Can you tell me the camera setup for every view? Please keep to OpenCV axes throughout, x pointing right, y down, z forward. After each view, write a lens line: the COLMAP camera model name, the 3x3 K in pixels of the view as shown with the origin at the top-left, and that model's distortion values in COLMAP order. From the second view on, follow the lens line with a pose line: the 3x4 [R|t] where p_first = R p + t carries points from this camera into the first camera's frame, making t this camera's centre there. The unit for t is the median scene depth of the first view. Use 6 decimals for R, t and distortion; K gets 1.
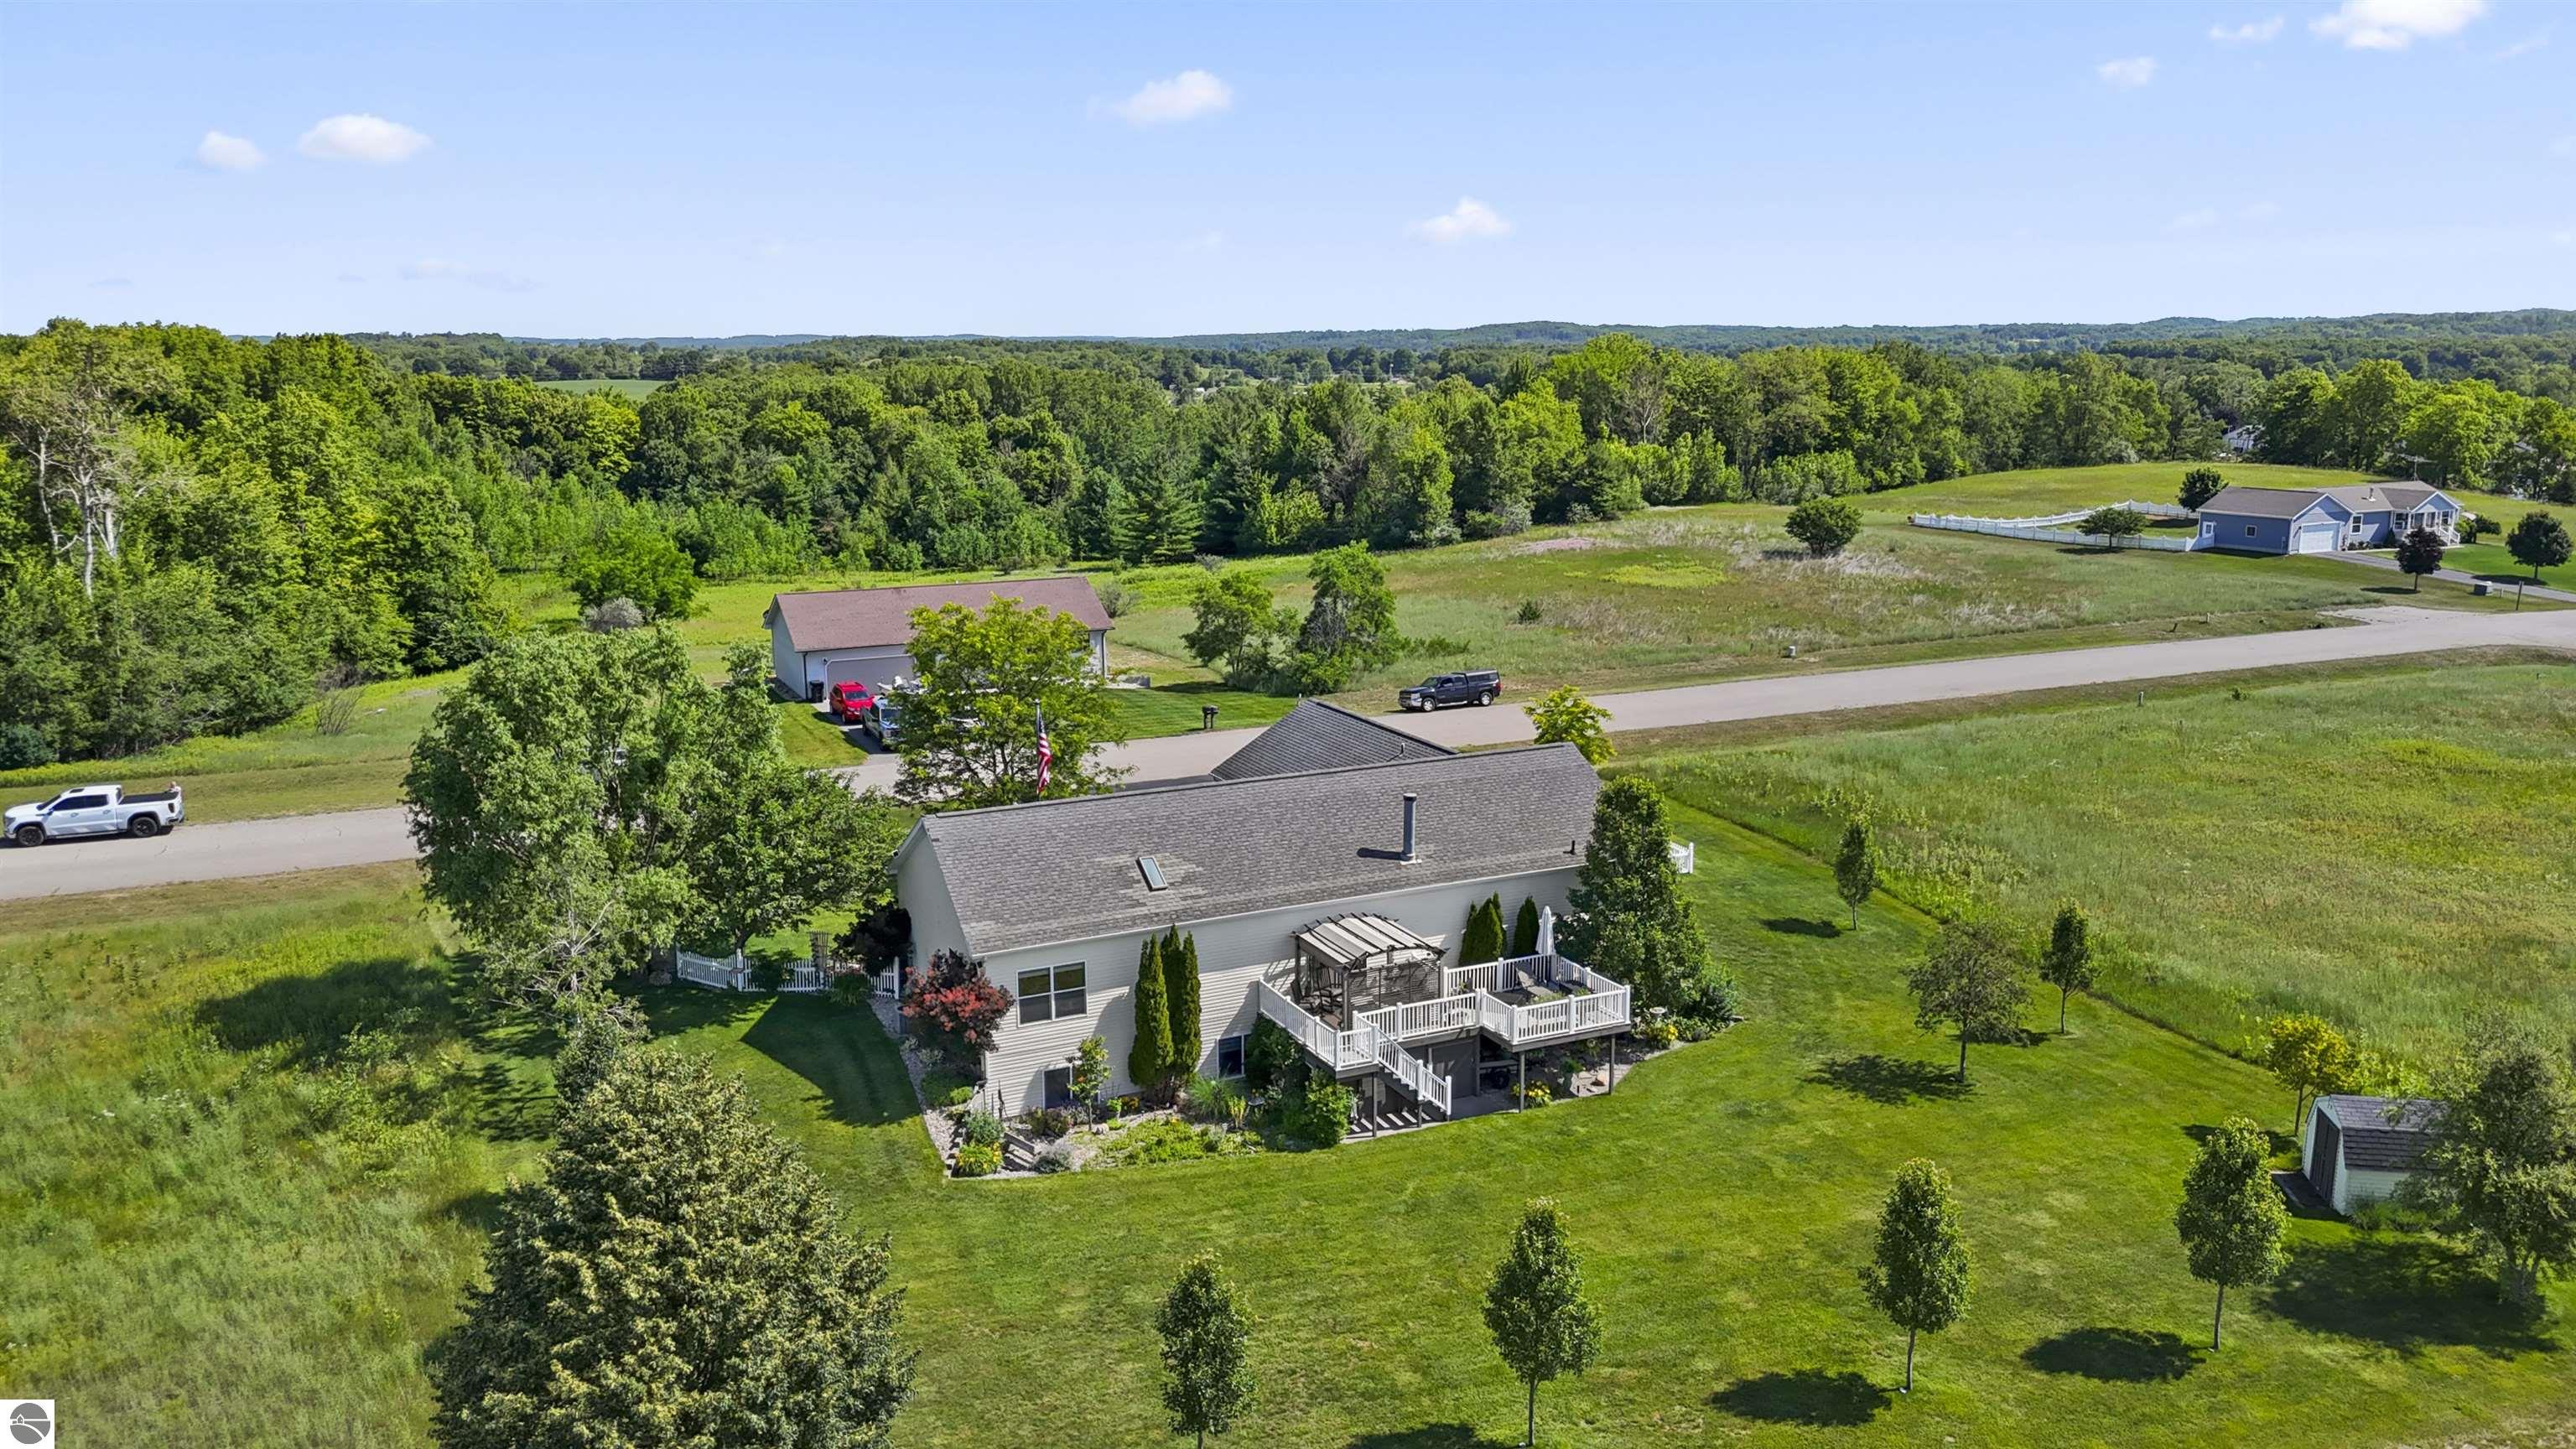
lens RADIAL K [[1880.5, 0, 1288.0], [0, 1880.5, 724.5], [0, 0, 1]] dist [0.124834, -0.151083]
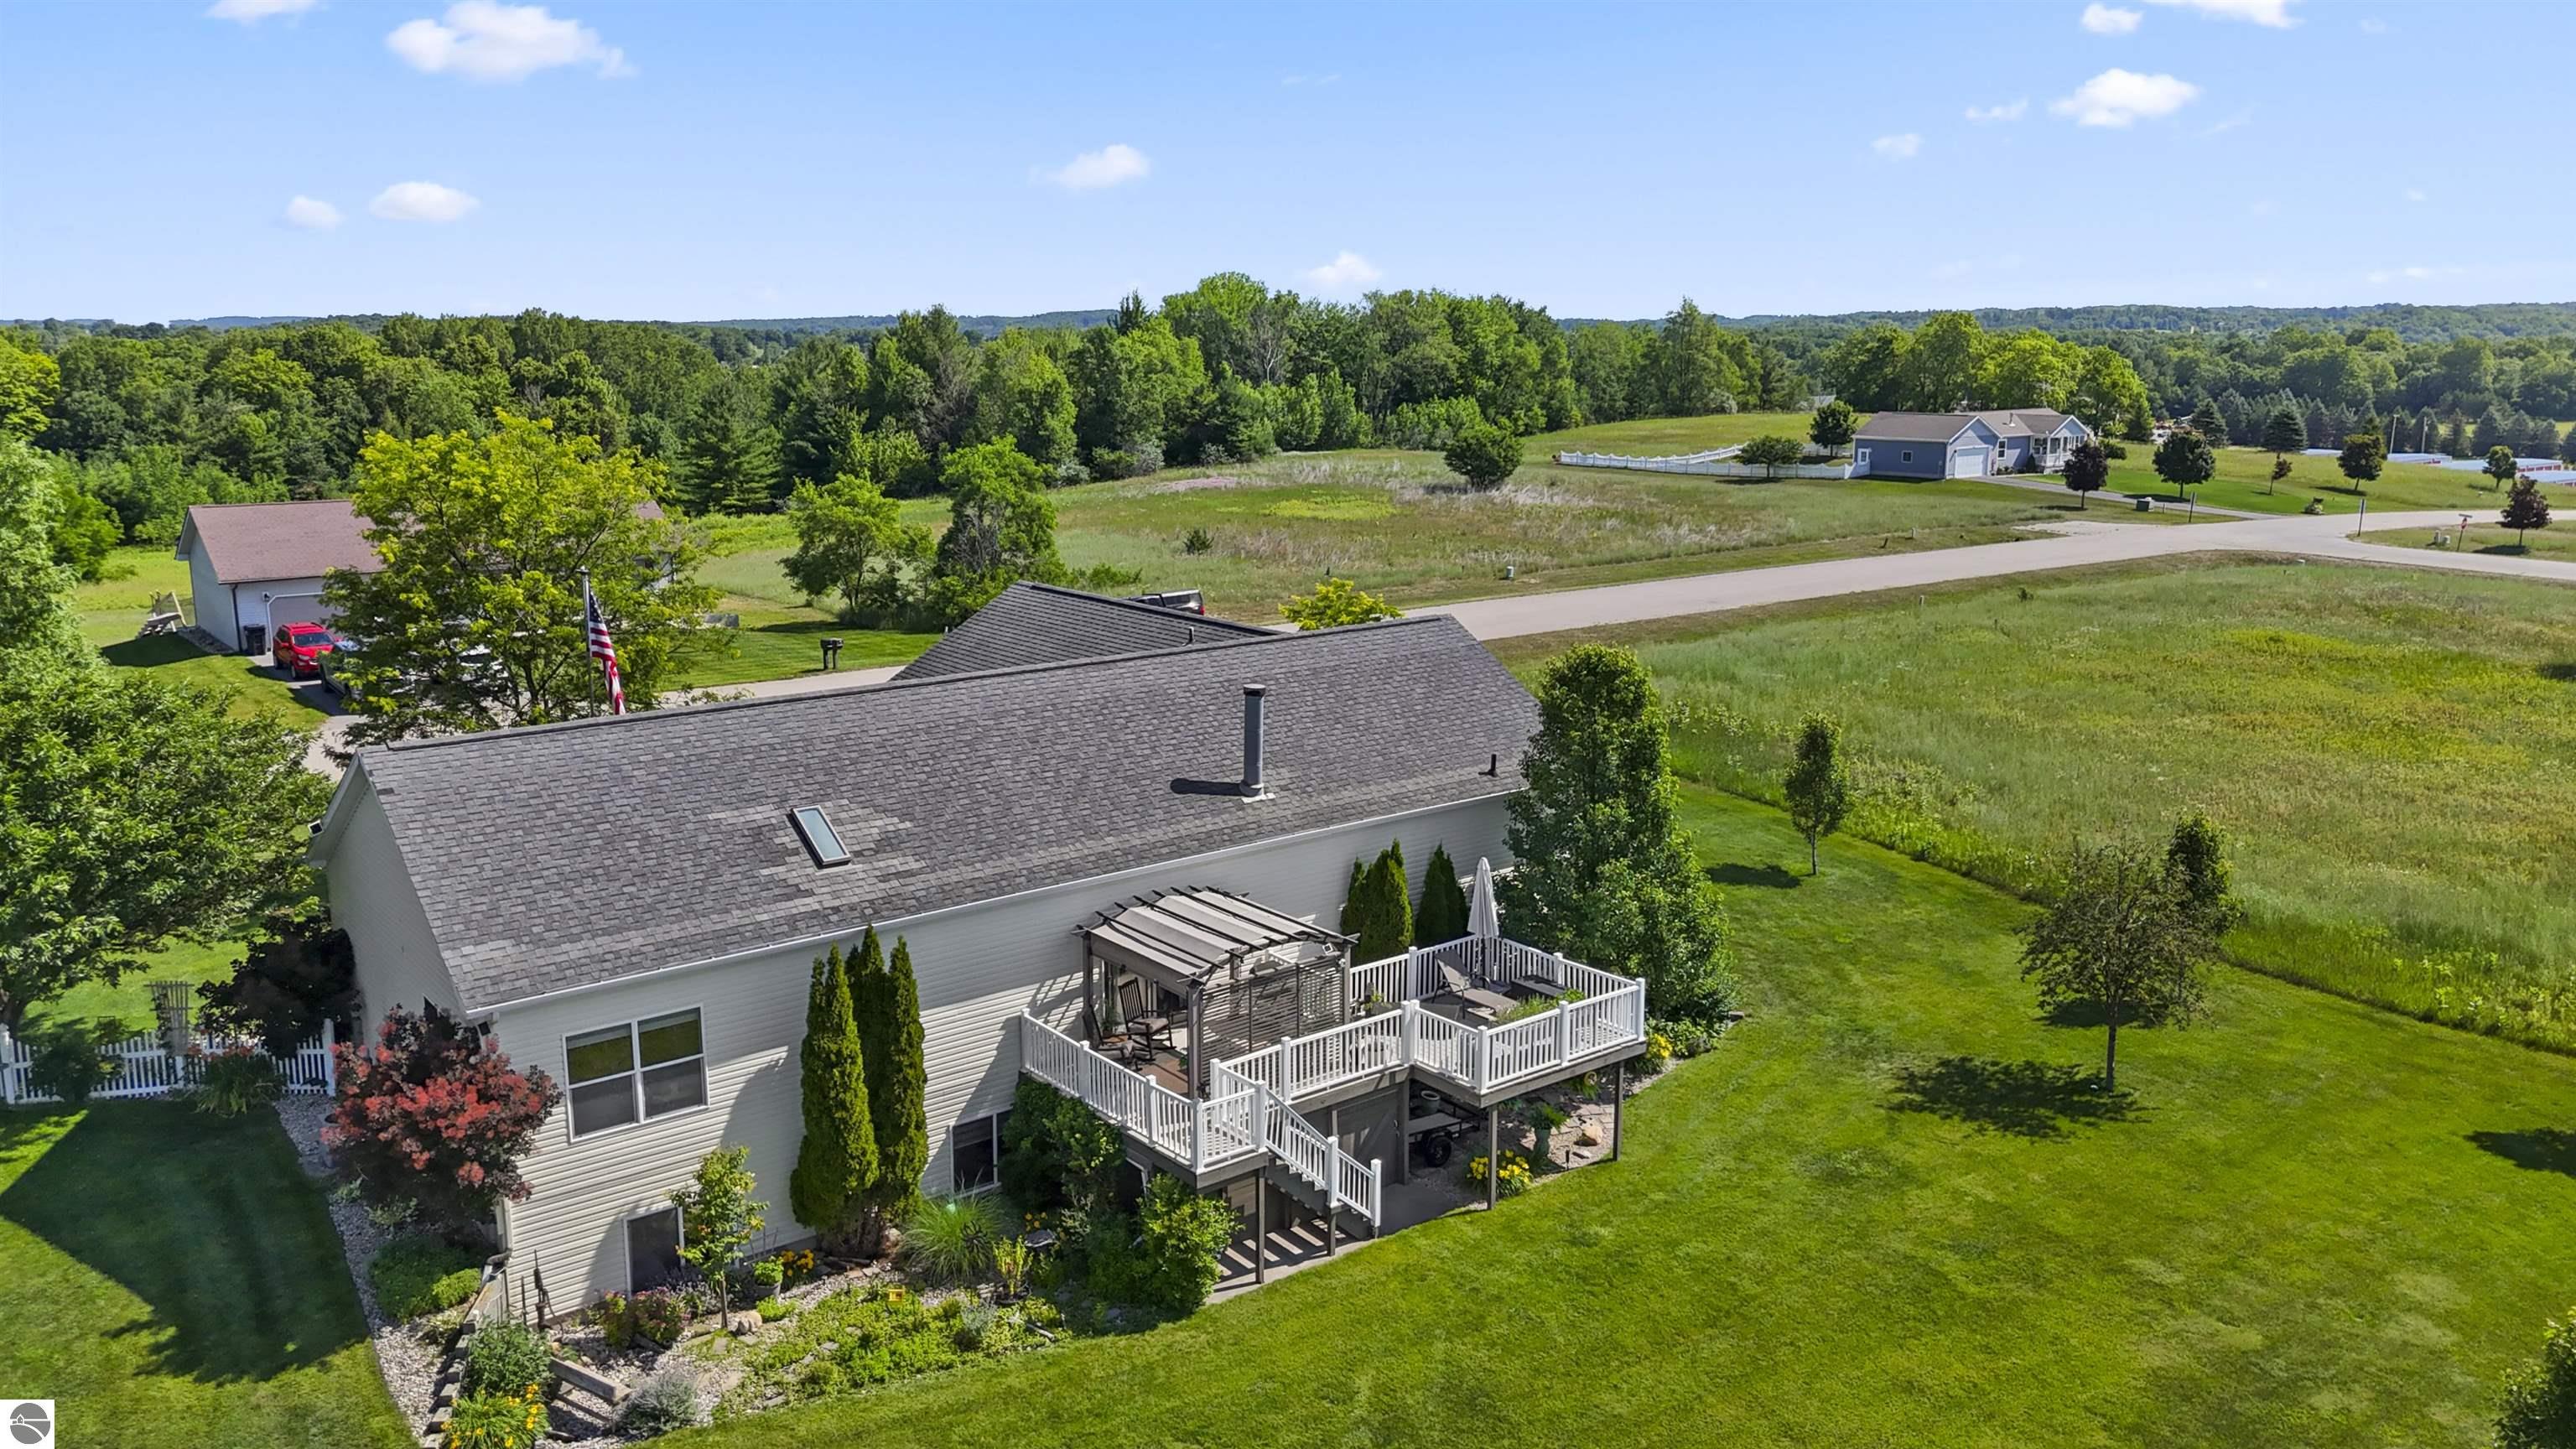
lens RADIAL K [[1892.6, 0, 1288.0], [0, 1892.6, 724.5], [0, 0, 1]] dist [0.074493, -0.079236]
pose [[0.975098, -0.039032, 0.218313, -0.051102], [0.038117, 0.999238, 0.008405, 0.040932], [-0.218474, 0.000125, 0.975843, 0.373113]]
